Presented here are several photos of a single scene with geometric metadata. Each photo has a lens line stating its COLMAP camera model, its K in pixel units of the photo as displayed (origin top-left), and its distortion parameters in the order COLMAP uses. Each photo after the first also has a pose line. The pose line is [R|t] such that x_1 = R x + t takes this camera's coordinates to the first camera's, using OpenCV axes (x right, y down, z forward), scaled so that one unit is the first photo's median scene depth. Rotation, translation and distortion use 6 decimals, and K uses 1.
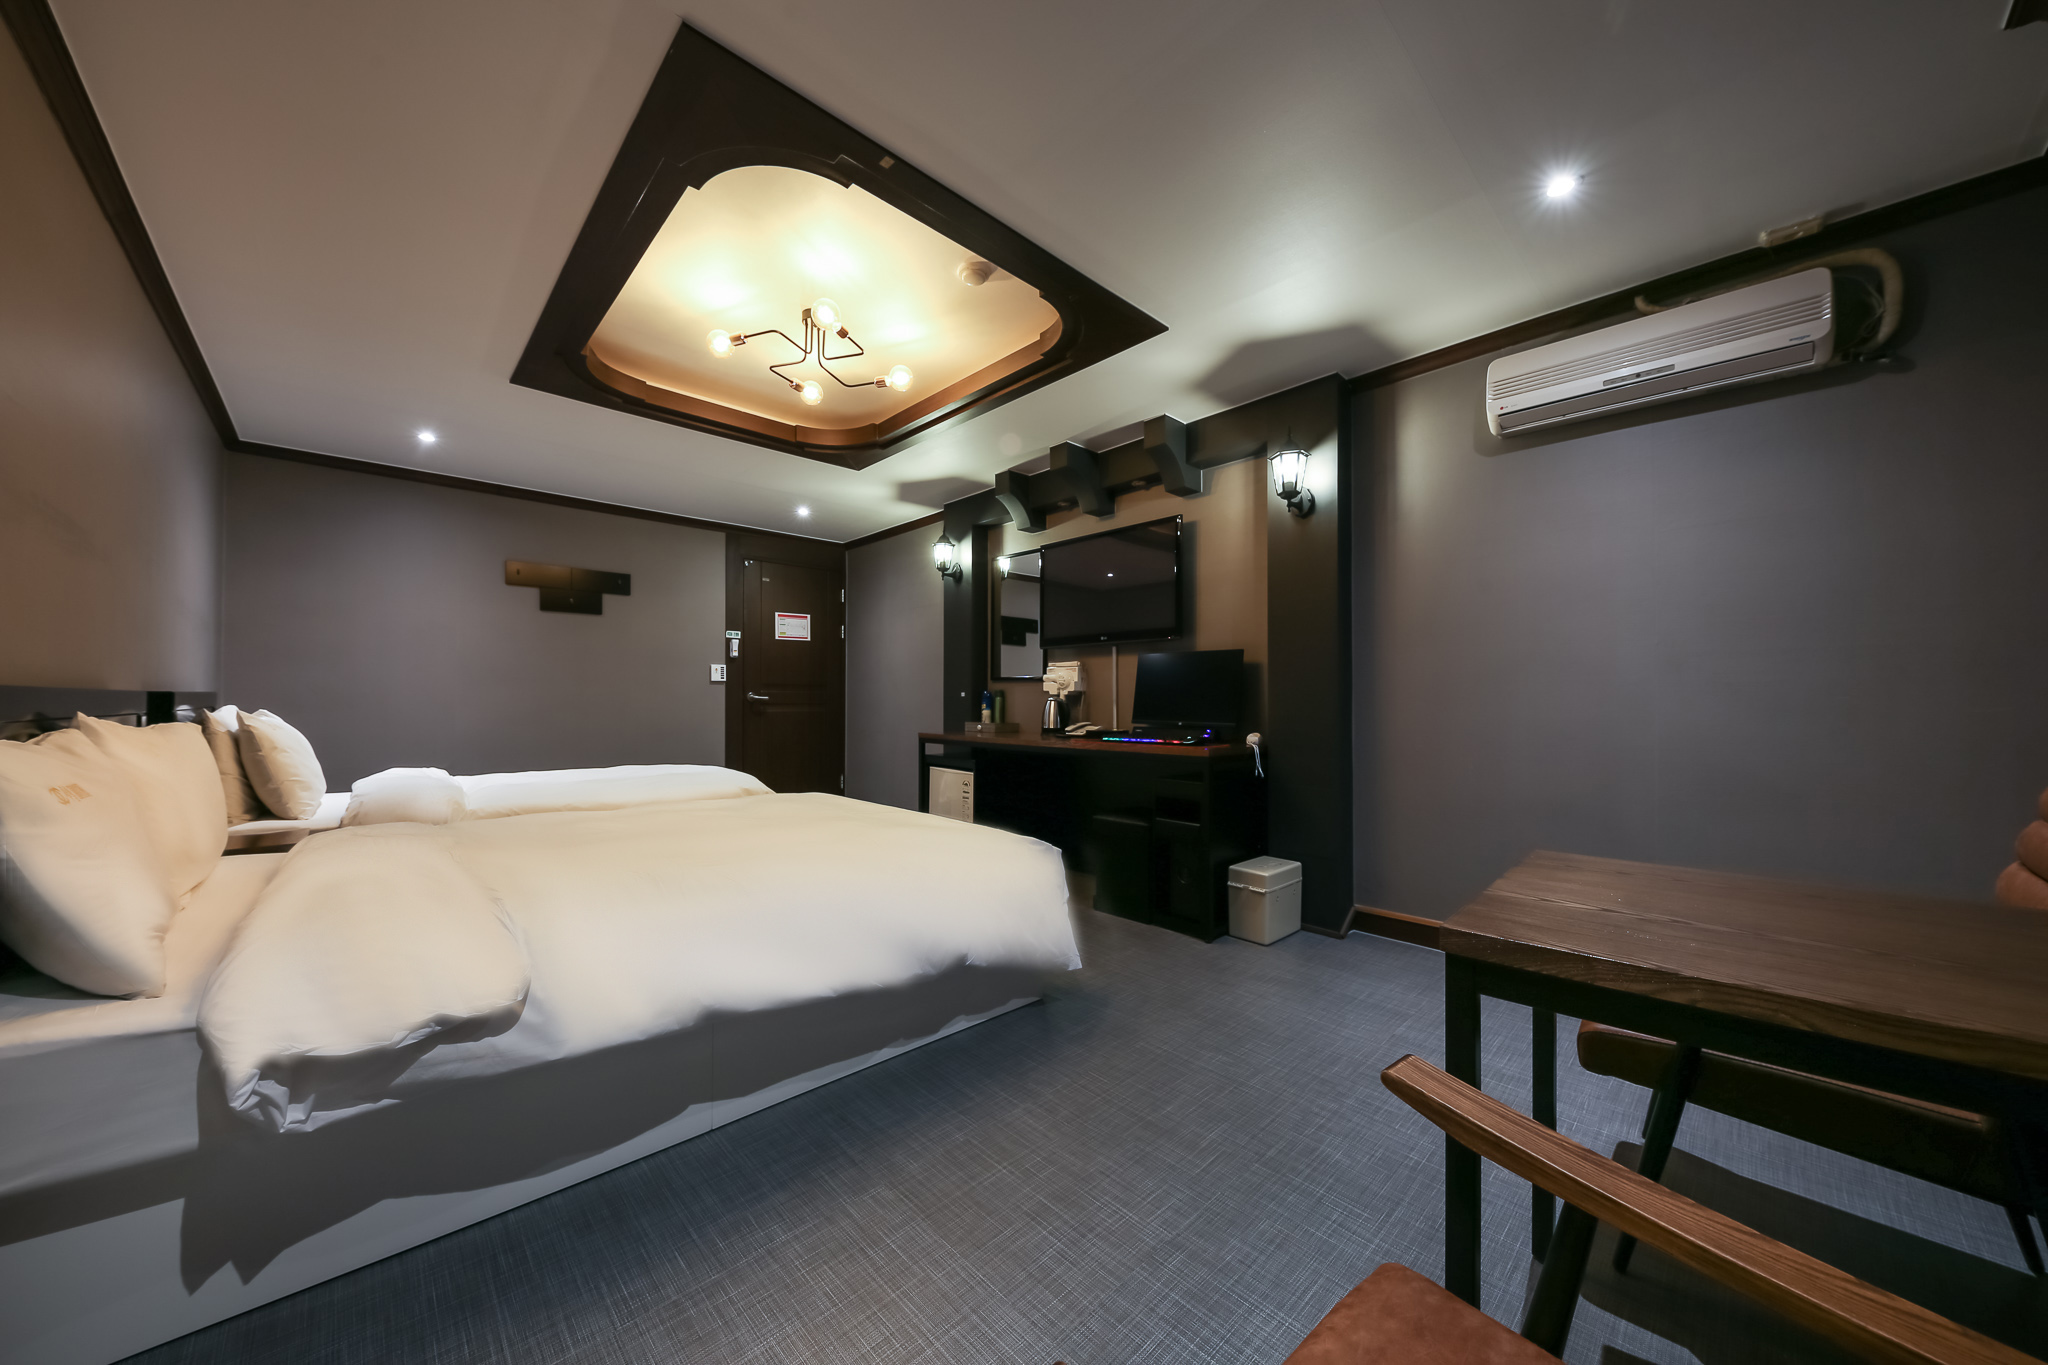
lens RADIAL K [[702.8, 0, 1022.9], [0, 702.8, 695.1], [0, 0, 1]] dist [0.009307, -0.000221]
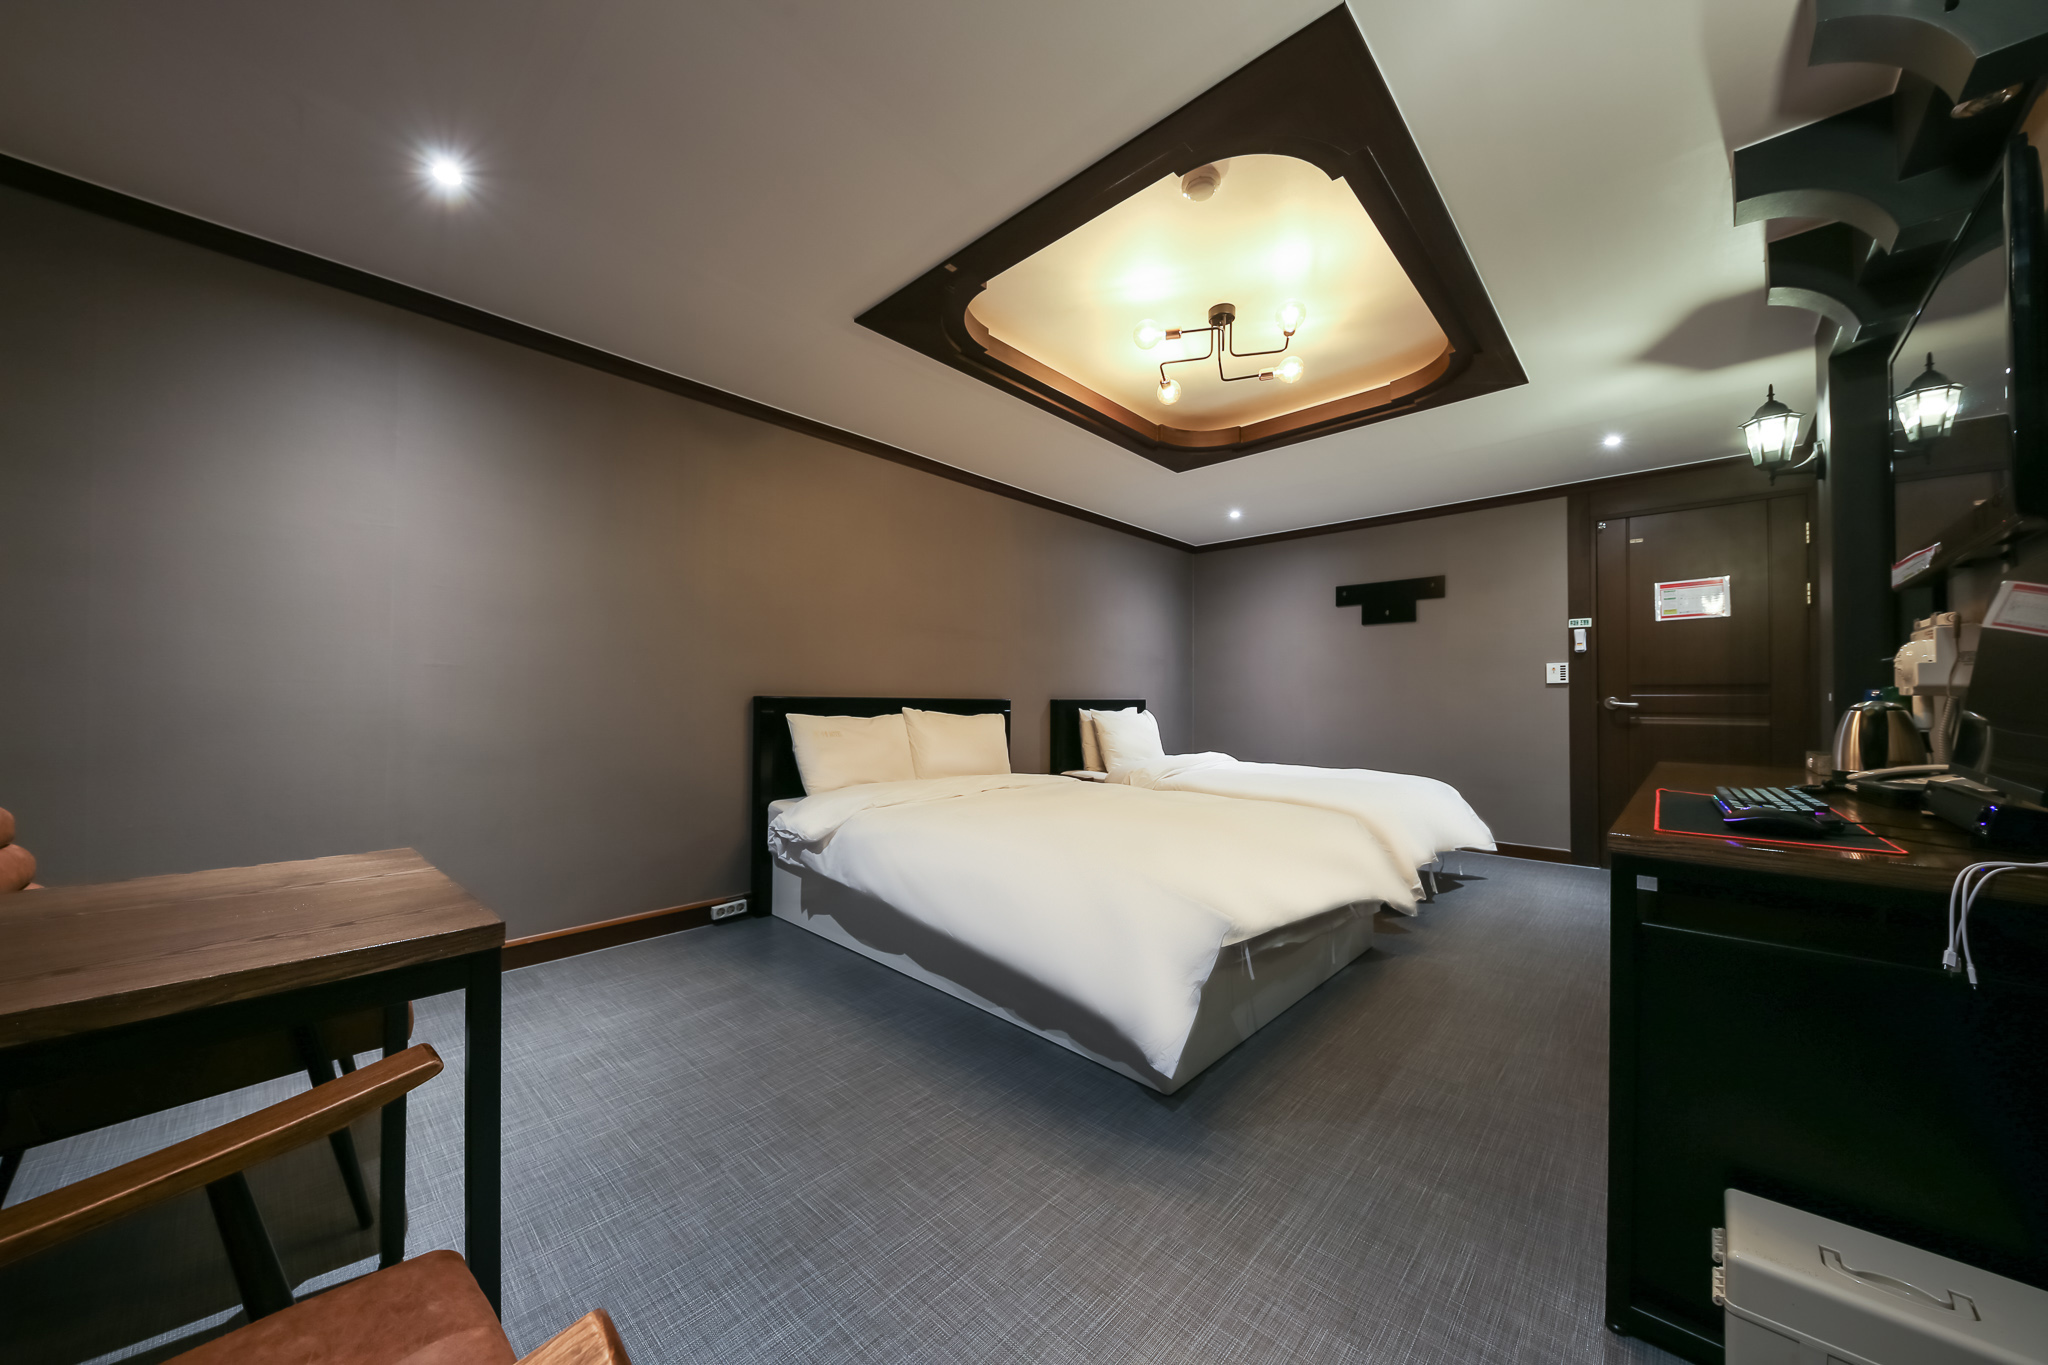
lens RADIAL K [[702.8, 0, 1022.9], [0, 702.8, 695.1], [0, 0, 1]] dist [0.009307, -0.000221]
pose [[0.060125, -0.009181, -0.998149, 0.391009], [-0.000103, 0.999958, -0.009203, 0.001308], [0.998191, 0.000656, 0.060122, 0.396410]]
